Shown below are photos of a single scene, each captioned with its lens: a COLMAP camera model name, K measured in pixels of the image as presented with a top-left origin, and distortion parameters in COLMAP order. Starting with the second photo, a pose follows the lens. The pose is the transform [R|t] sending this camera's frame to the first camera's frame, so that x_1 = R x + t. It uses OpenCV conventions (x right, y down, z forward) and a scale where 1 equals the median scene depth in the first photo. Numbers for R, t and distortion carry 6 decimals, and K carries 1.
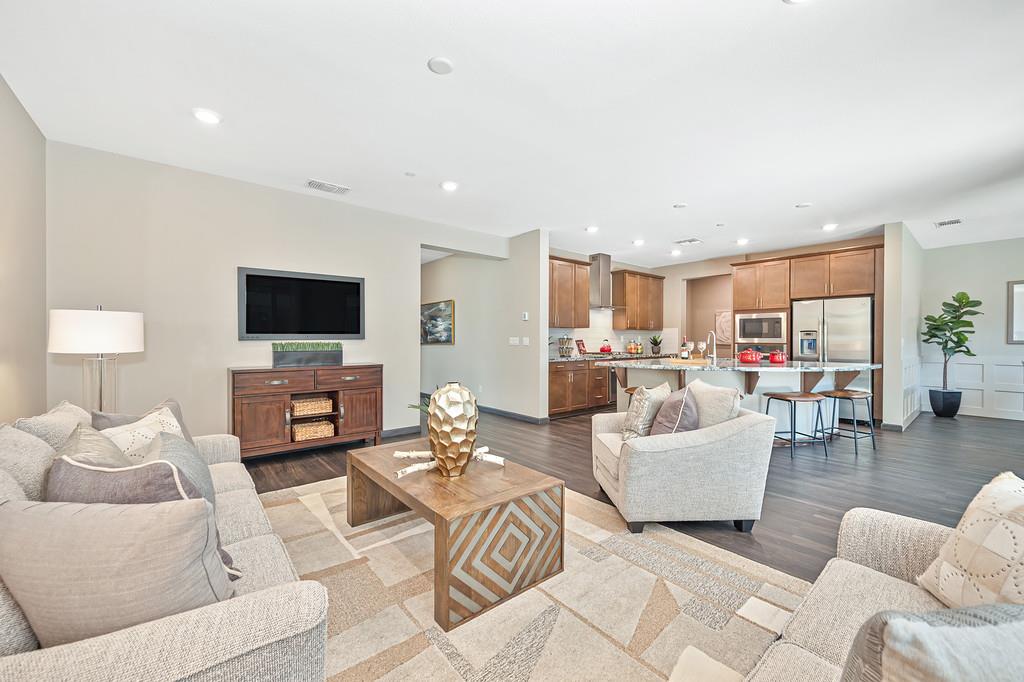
lens RADIAL K [[408.8, 0, 514.9], [0, 408.8, 339.3], [0, 0, 1]] dist [0.001613, 0.000233]
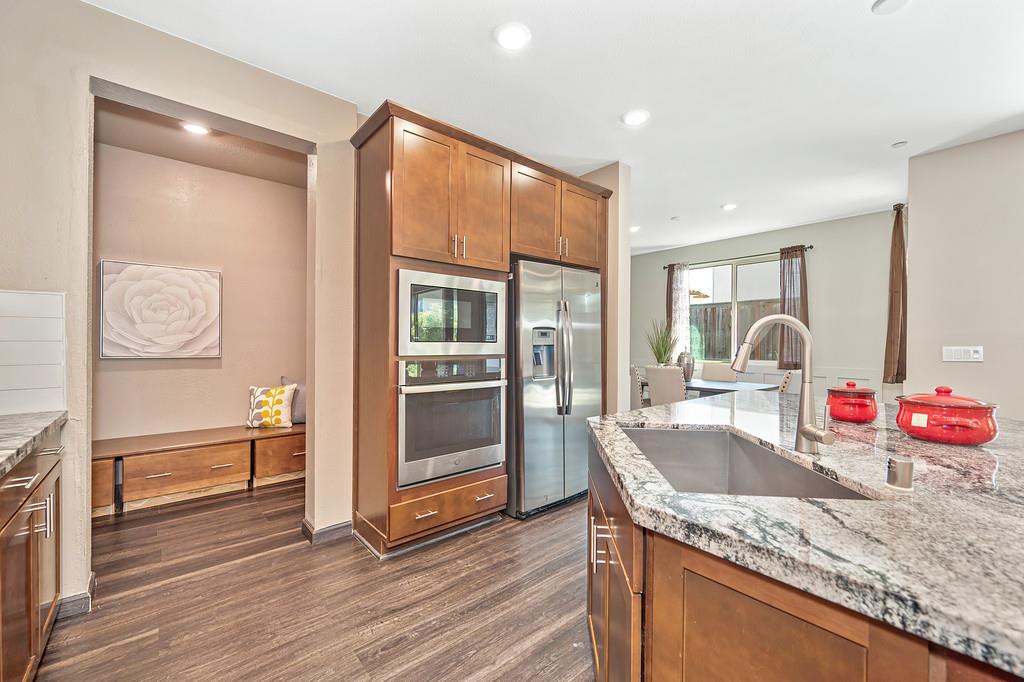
lens RADIAL K [[401.7, 0, 512.0], [0, 401.7, 341.0], [0, 0, 1]] dist [-0.002161, -0.000264]
pose [[-0.020369, -0.005533, 0.999777, 0.245402], [-0.010144, 0.999934, 0.005327, -0.006769], [-0.999741, -0.010033, -0.020423, 0.995909]]
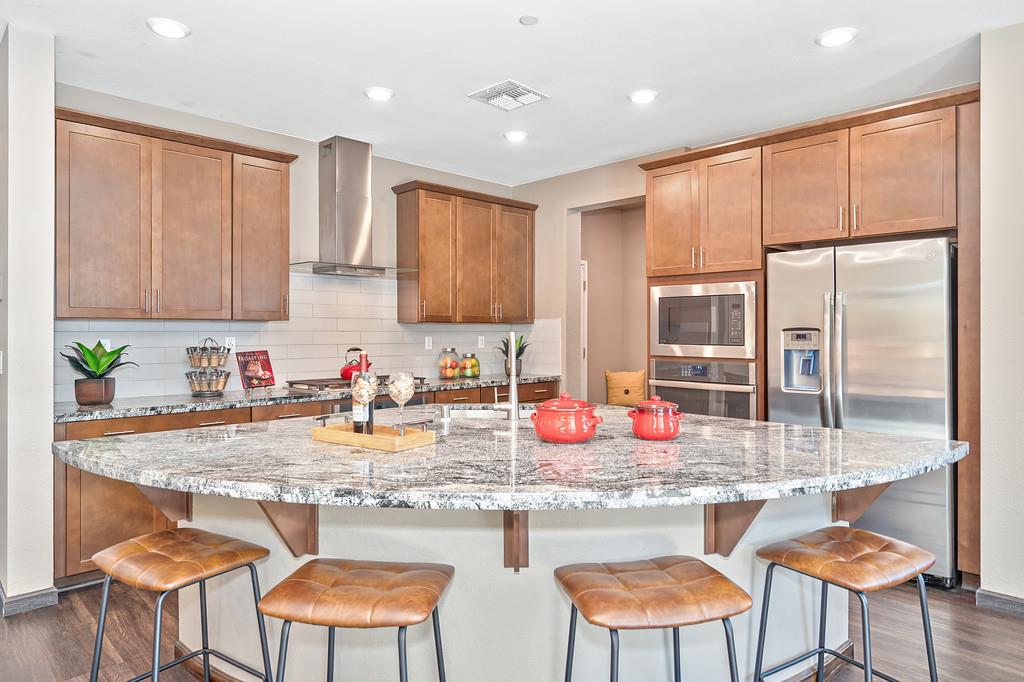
lens RADIAL K [[644.7, 0, 513.2], [0, 644.7, 328.6], [0, 0, 1]] dist [0.006839, 0.003596]
pose [[0.996777, -0.002597, 0.080184, 0.379583], [0.003046, 0.999980, -0.005479, -0.017174], [-0.080168, 0.005705, 0.996765, 0.395801]]
